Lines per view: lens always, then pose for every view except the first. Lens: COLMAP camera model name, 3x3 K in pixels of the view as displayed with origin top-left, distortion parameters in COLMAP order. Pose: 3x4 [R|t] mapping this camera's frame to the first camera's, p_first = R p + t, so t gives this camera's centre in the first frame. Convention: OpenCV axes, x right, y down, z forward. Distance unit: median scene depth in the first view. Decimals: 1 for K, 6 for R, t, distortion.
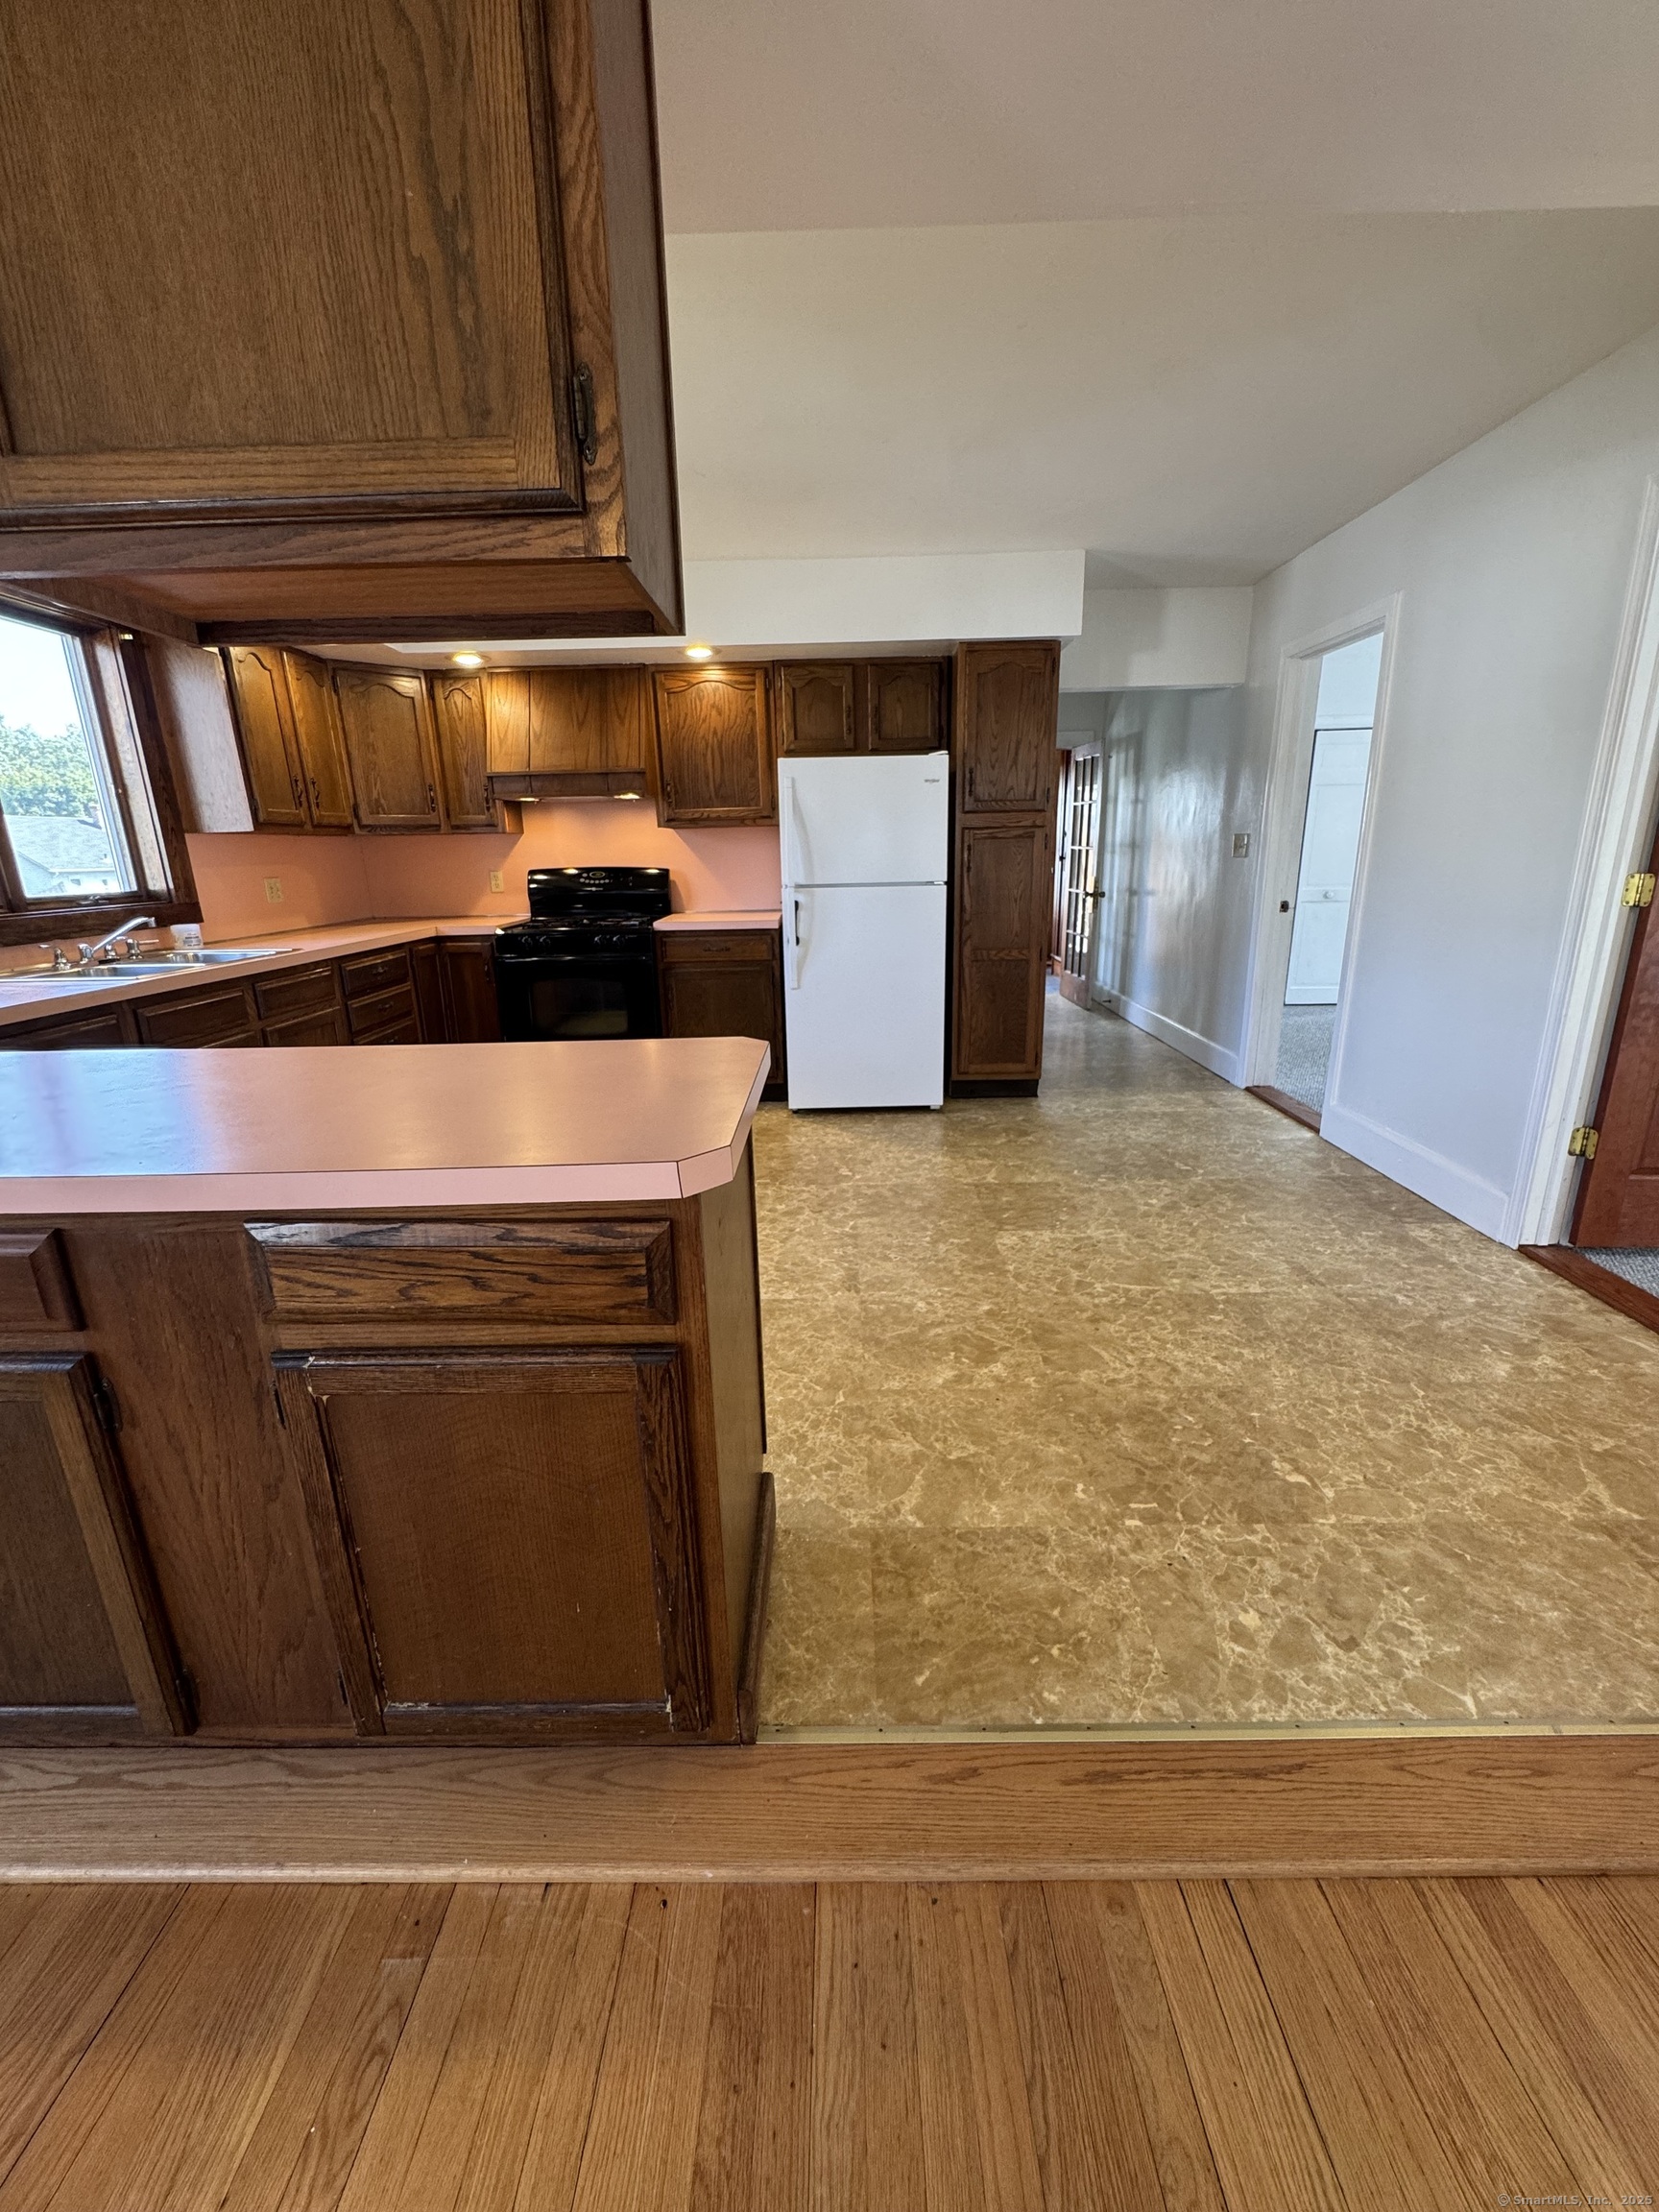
lens RADIAL K [[885.5, 0, 831.2], [0, 885.5, 1105.0], [0, 0, 1]] dist [-0.006065, 0.000756]
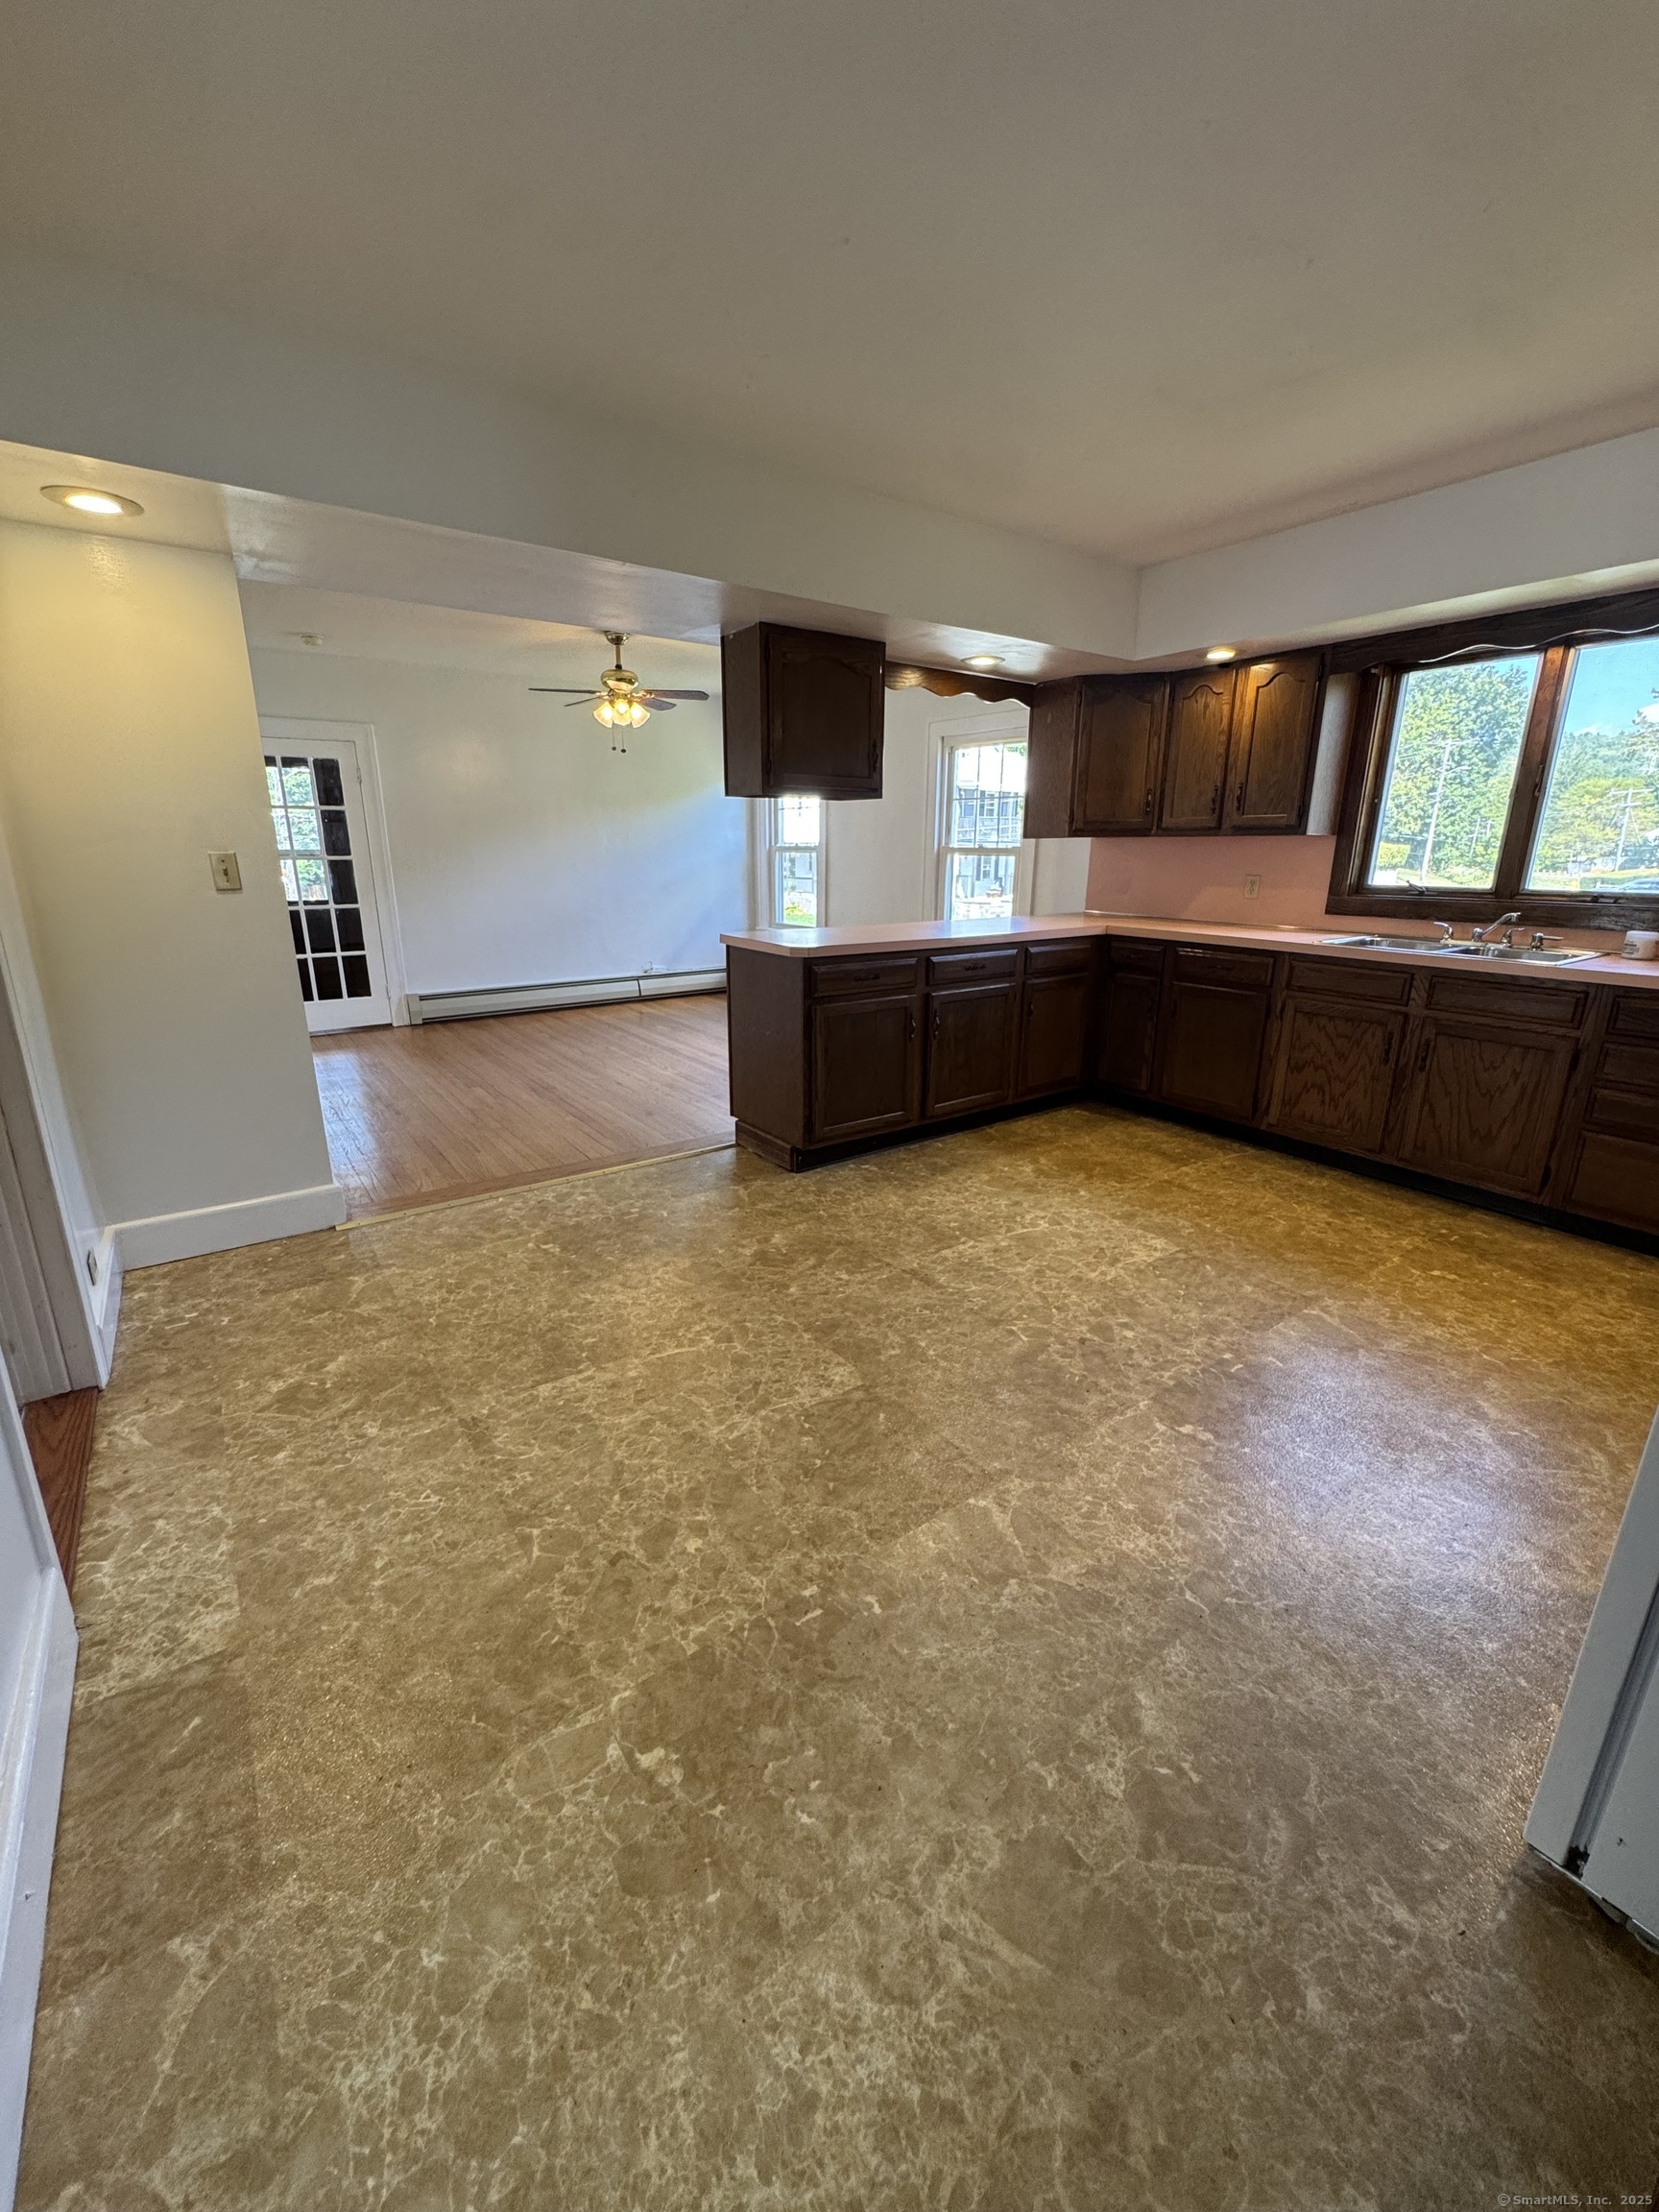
lens RADIAL K [[885.5, 0, 830.7], [0, 885.5, 1103.6], [0, 0, 1]] dist [-0.006065, 0.000756]
pose [[-0.807140, 0.180901, -0.561961, 0.598825], [-0.151147, 0.856847, 0.492918, -0.432049], [0.570684, 0.482792, -0.664253, 1.388577]]
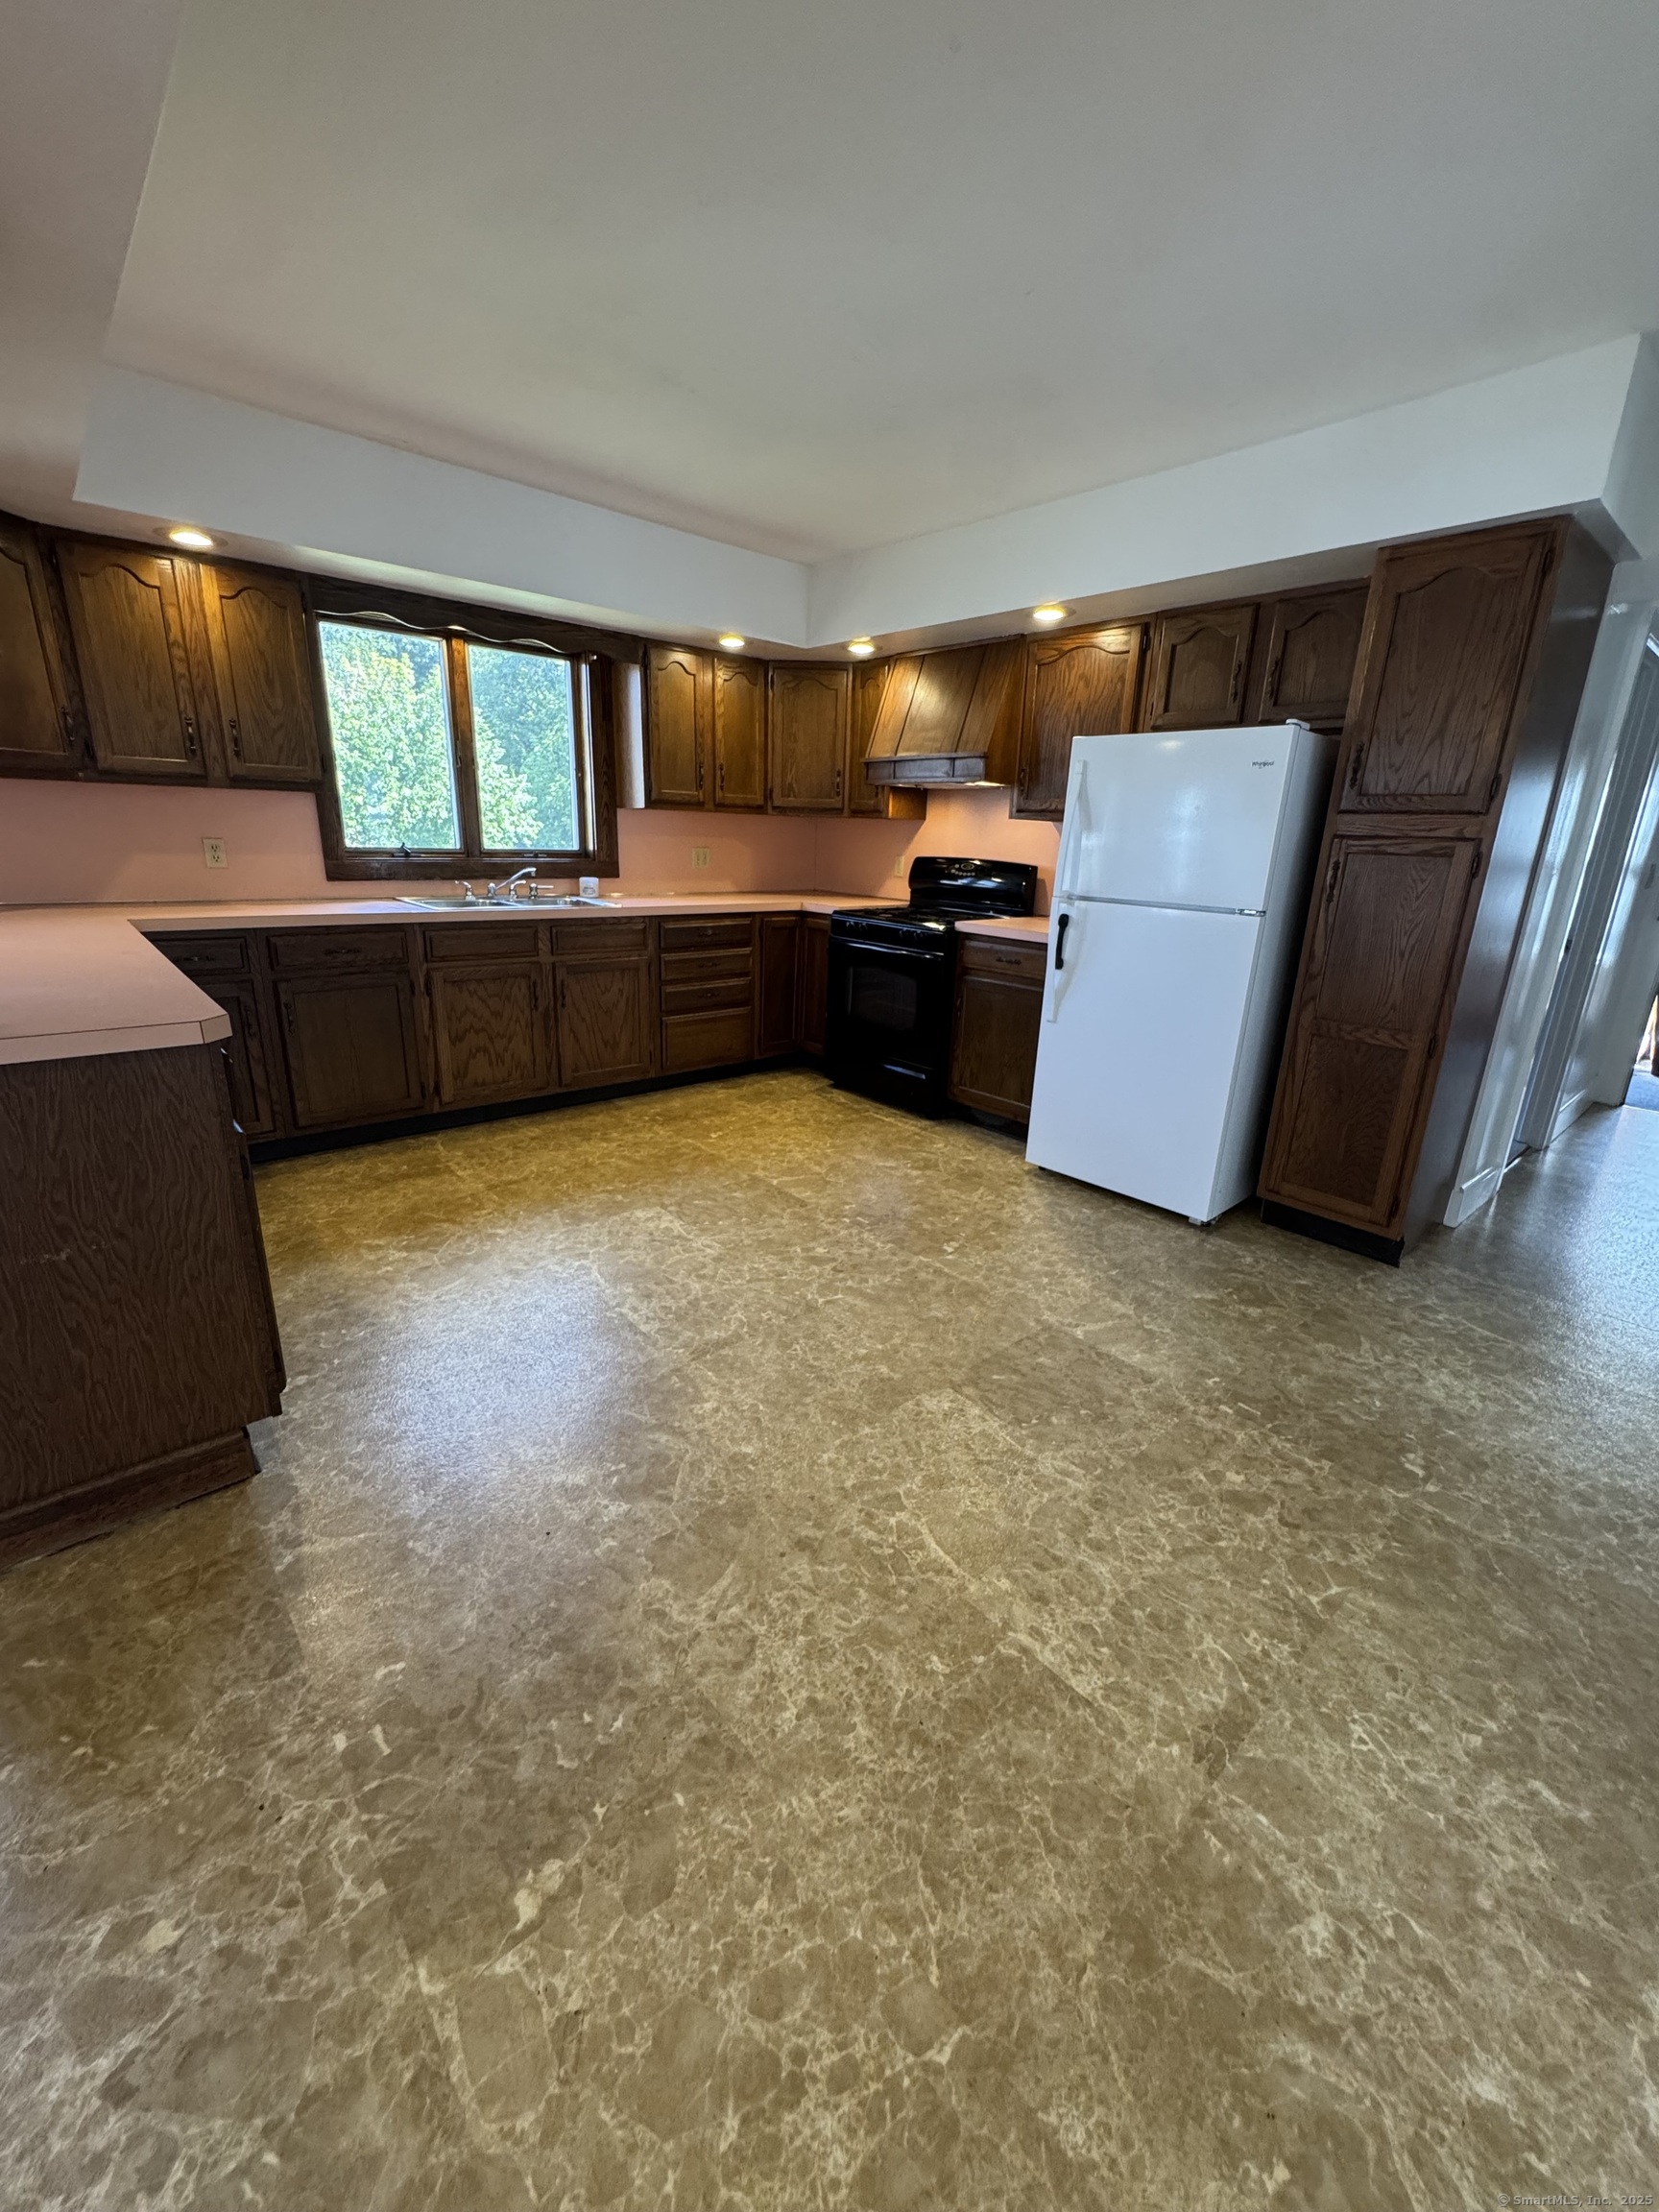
lens RADIAL K [[885.5, 0, 827.0], [0, 885.5, 1104.5], [0, 0, 1]] dist [-0.006065, 0.000756]
pose [[0.668473, 0.261199, -0.696362, 0.574969], [-0.253193, 0.960297, 0.117146, -0.141744], [0.699312, 0.098005, 0.708066, 0.401365]]
